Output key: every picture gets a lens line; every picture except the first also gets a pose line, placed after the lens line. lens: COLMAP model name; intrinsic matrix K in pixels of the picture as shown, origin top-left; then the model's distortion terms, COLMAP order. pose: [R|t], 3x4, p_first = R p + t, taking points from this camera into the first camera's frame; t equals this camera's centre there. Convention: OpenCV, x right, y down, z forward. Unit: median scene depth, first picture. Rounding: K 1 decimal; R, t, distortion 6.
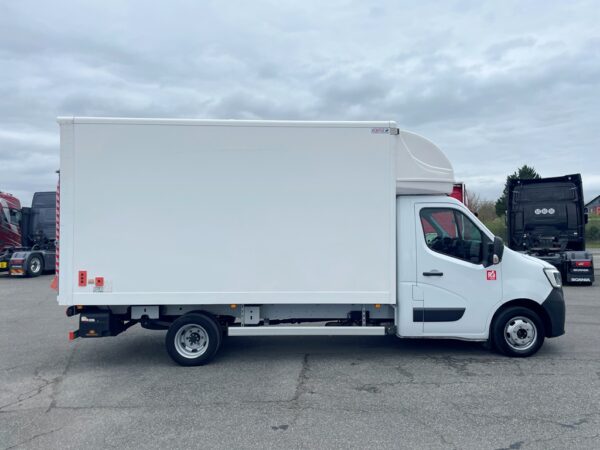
lens RADIAL K [[455.1, 0, 301.2], [0, 455.1, 236.7], [0, 0, 1]] dist [0.069261, -0.087017]
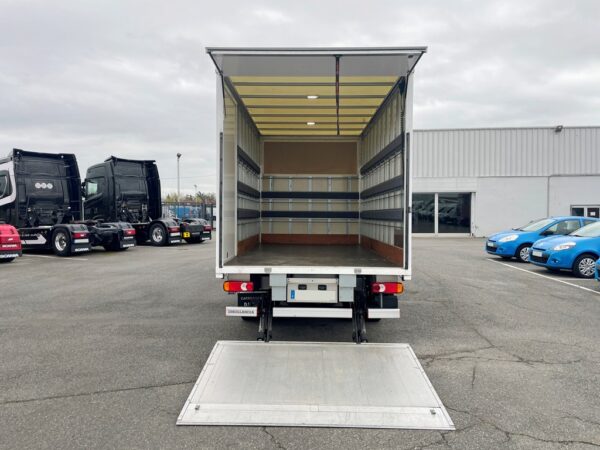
lens RADIAL K [[455.1, 0, 301.1], [0, 455.1, 224.3], [0, 0, 1]] dist [0.069261, -0.087017]
pose [[0.033638, -0.022302, 0.999185, -1.372808], [0.000206, 0.999751, 0.022308, 0.021892], [-0.999434, -0.000544, 0.033635, 1.153265]]
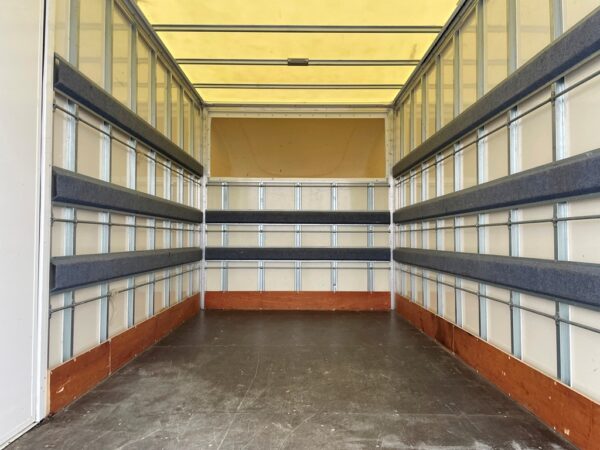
lens RADIAL K [[455.1, 0, 304.7], [0, 455.1, 224.7], [0, 0, 1]] dist [0.069261, -0.087017]
pose [[0.011078, 0.030243, 0.999481, -0.642517], [0.004122, 0.999533, -0.030290, -0.004575], [-0.999930, 0.004455, 0.010949, 1.154309]]
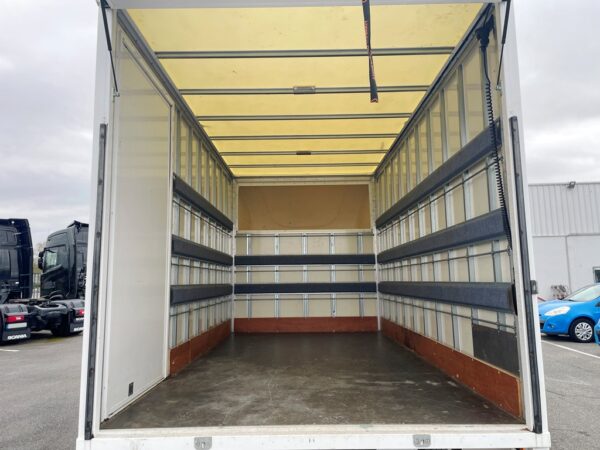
lens RADIAL K [[455.1, 0, 303.2], [0, 455.1, 216.5], [0, 0, 1]] dist [0.069261, -0.087017]
pose [[0.021526, 0.138784, 0.990089, -0.903462], [0.021194, 0.990032, -0.139237, 0.005943], [-0.999544, 0.023981, 0.018370, 1.156577]]
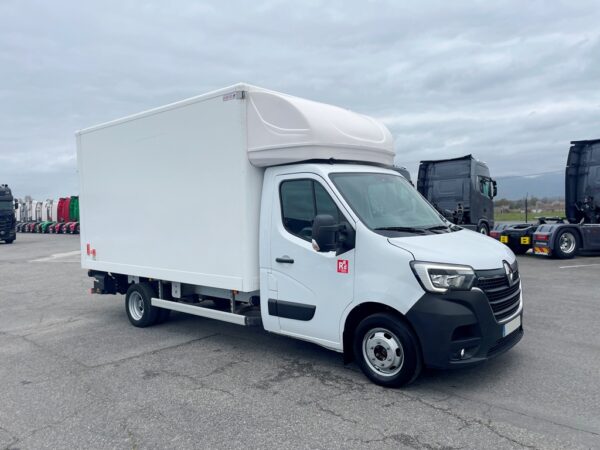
lens RADIAL K [[455.1, 0, 299.7], [0, 455.1, 228.4], [0, 0, 1]] dist [0.069261, -0.087017]
pose [[0.732303, 0.007306, -0.680940, 0.877962], [0.029209, 0.998685, 0.042127, -0.010083], [0.680353, -0.050740, 0.731126, 0.428222]]
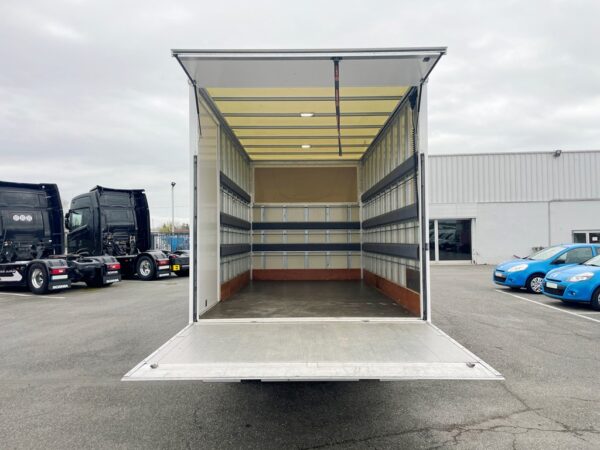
lens RADIAL K [[455.1, 0, 308.6], [0, 455.1, 228.2], [0, 0, 1]] dist [0.069261, -0.087017]
pose [[0.011828, 0.027895, 0.999541, -1.218539], [0.013828, 0.999511, -0.028057, 0.003671], [-0.999834, 0.014154, 0.011436, 1.152005]]
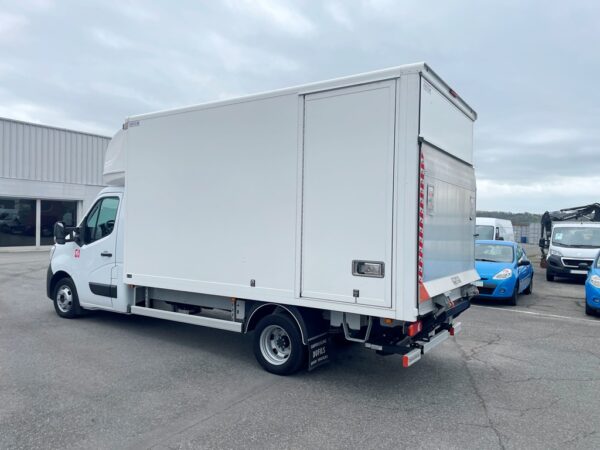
lens RADIAL K [[455.1, 0, 298.6], [0, 455.1, 228.6], [0, 0, 1]] dist [0.069261, -0.087017]
pose [[-0.826584, -0.017081, 0.562554, -0.769282], [-0.014578, 0.999854, 0.008939, -0.004980], [-0.562624, -0.000812, -0.826712, 2.030293]]
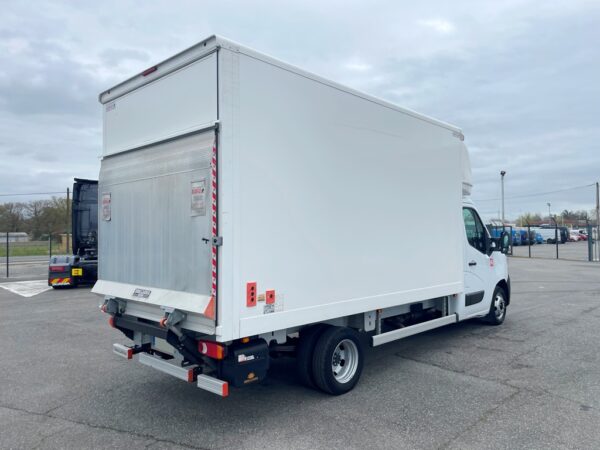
lens RADIAL K [[455.1, 0, 303.2], [0, 455.1, 227.6], [0, 0, 1]] dist [0.069261, -0.087017]
pose [[0.703828, 0.010053, 0.710299, -0.863623], [0.008581, 0.999707, -0.022651, 0.011000], [-0.710319, 0.022038, 0.703535, 0.479941]]
